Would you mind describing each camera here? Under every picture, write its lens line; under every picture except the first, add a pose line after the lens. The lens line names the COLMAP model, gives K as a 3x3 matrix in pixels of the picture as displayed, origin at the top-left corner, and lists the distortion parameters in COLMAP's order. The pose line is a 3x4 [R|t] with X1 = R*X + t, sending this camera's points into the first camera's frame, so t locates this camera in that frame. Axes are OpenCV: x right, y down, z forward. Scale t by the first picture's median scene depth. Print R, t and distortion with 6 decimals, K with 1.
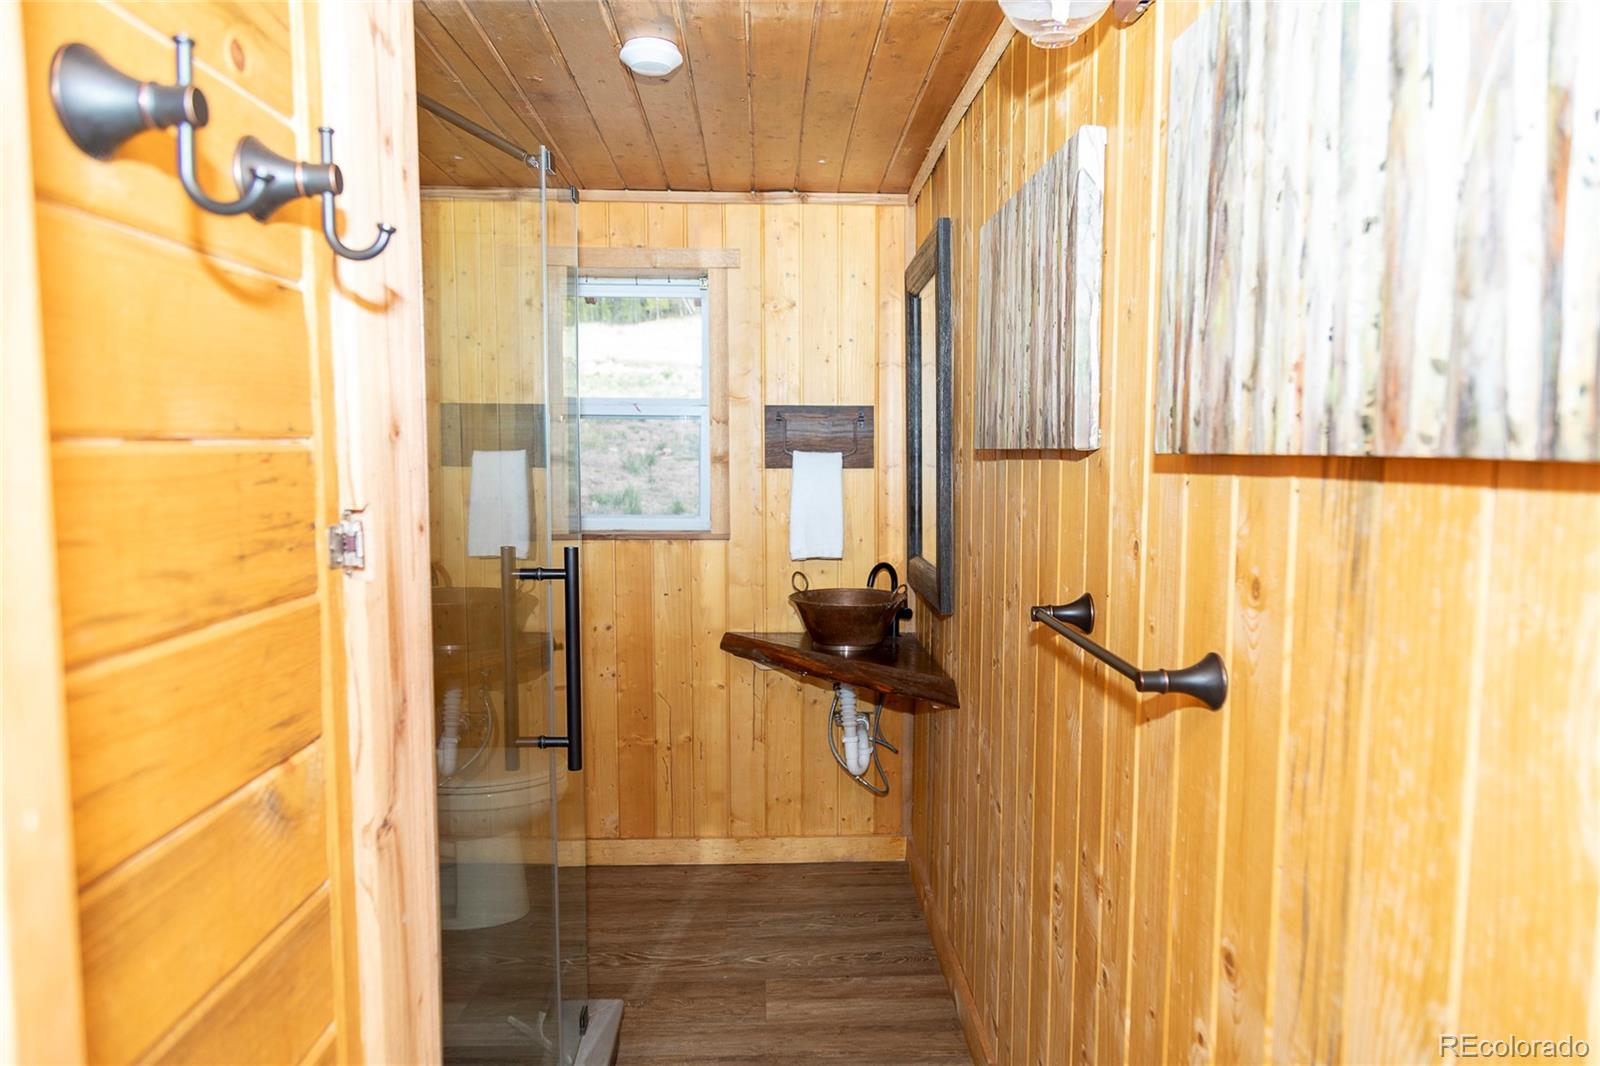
lens RADIAL K [[1049.4, 0, 817.0], [0, 1049.4, 543.8], [0, 0, 1]] dist [0.014128, -0.002414]
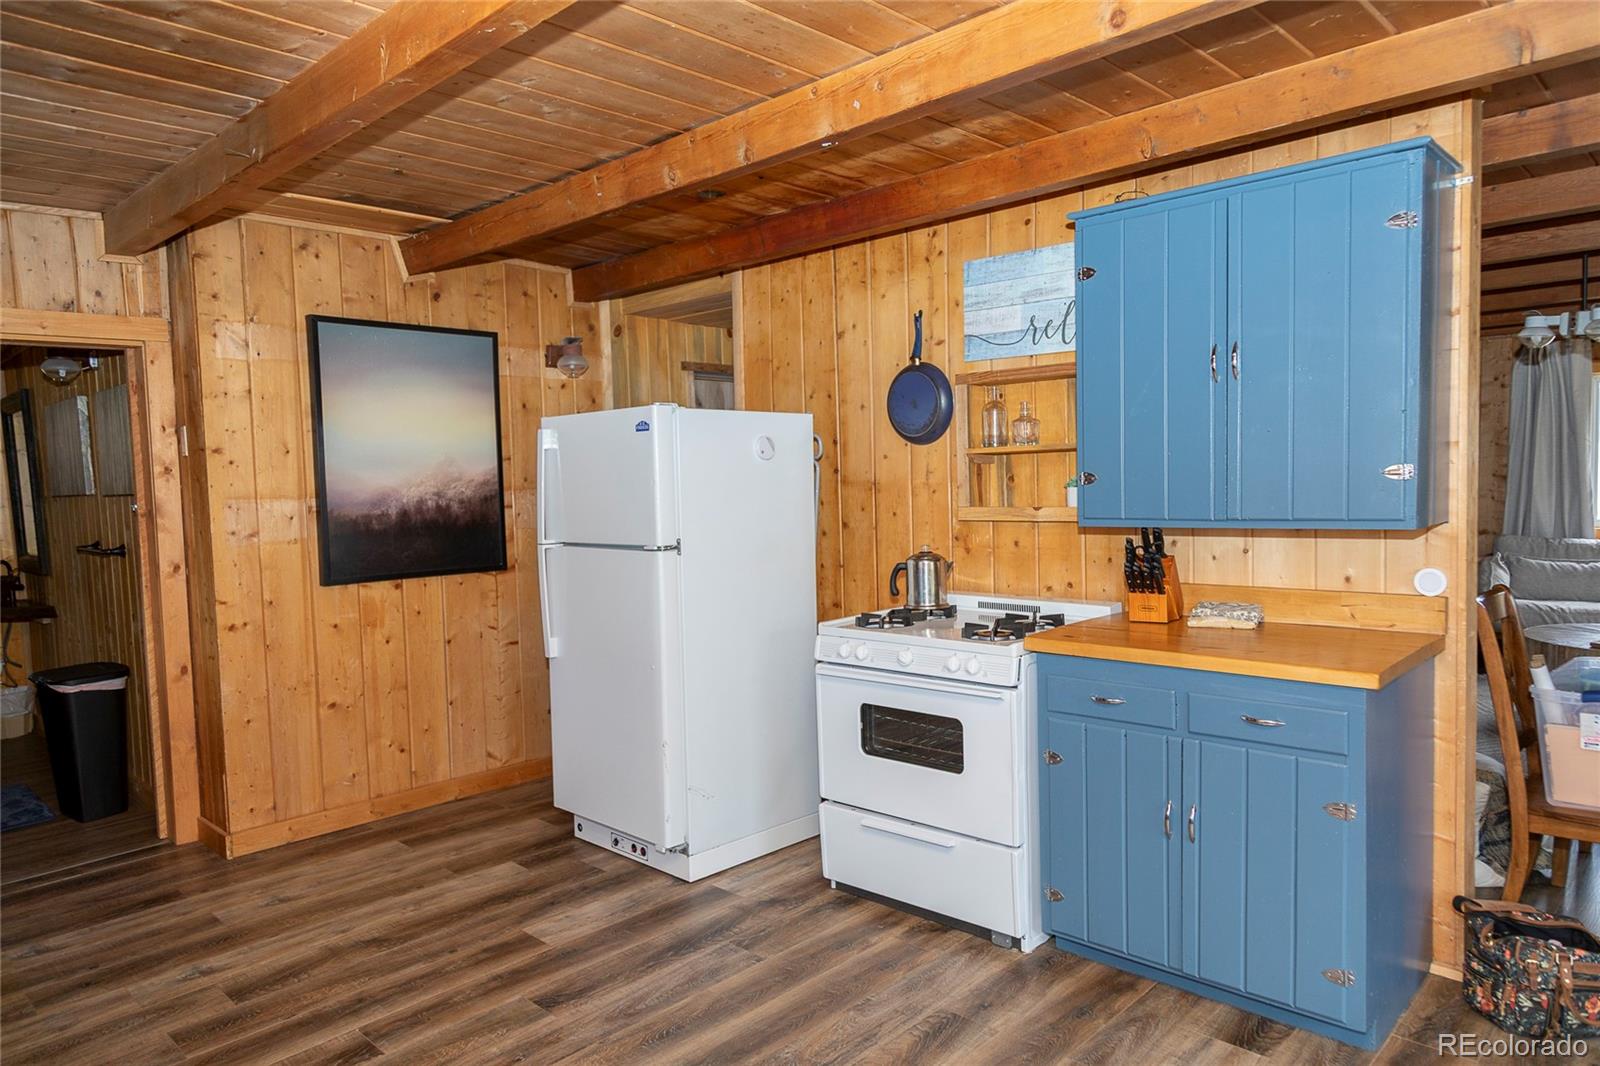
lens RADIAL K [[1049.4, 0, 817.0], [0, 1049.4, 543.8], [0, 0, 1]] dist [0.014128, -0.002414]
pose [[0.730849, -0.071274, 0.678808, -0.170359], [0.091986, 0.995745, 0.005514, 0.131836], [-0.676312, 0.058411, 0.734295, -1.522863]]
